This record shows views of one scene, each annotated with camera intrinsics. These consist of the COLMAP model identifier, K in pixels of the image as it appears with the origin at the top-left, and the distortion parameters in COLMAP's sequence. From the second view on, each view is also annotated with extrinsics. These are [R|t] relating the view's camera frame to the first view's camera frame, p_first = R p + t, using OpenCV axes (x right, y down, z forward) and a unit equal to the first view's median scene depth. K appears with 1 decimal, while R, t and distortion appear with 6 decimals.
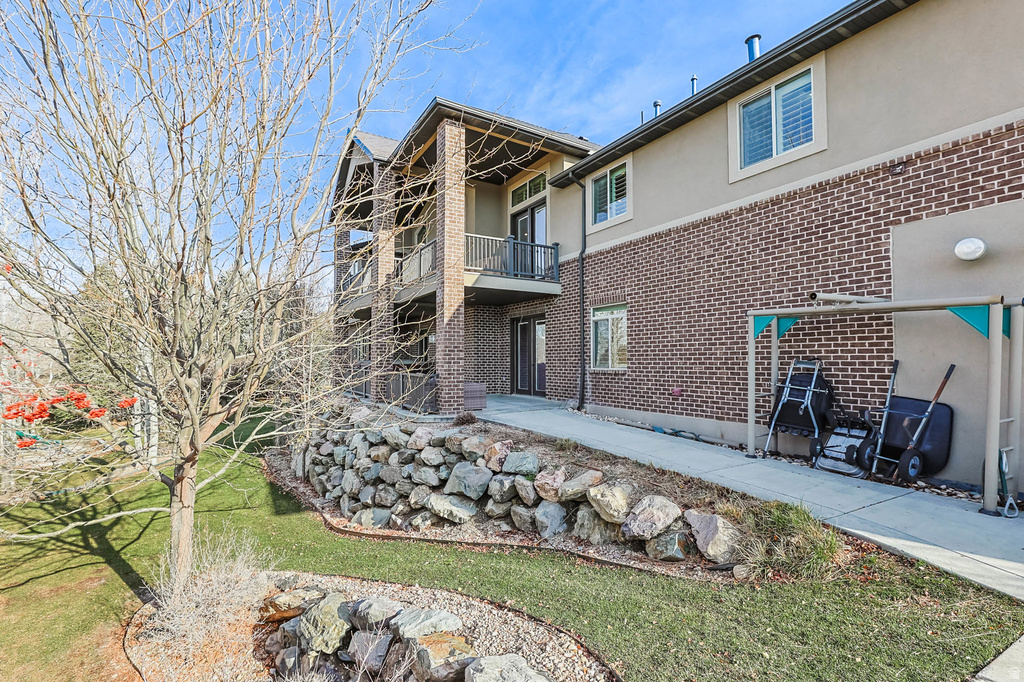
lens RADIAL K [[466.4, 0, 485.6], [0, 466.4, 346.7], [0, 0, 1]] dist [-0.002709, -0.002921]
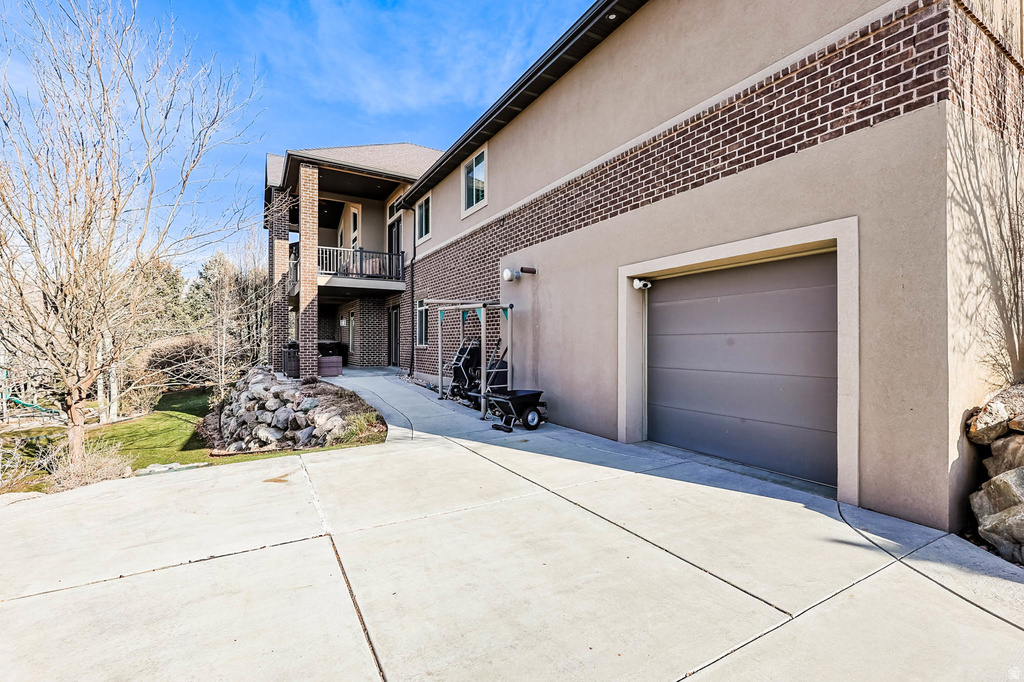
lens RADIAL K [[466.4, 0, 504.8], [0, 466.4, 341.4], [0, 0, 1]] dist [-0.002709, -0.002921]
pose [[0.999998, 0.001647, 0.000738, 0.507871], [-0.001667, 0.999644, 0.026640, -0.002748], [-0.000693, -0.026642, 0.999645, -0.380344]]
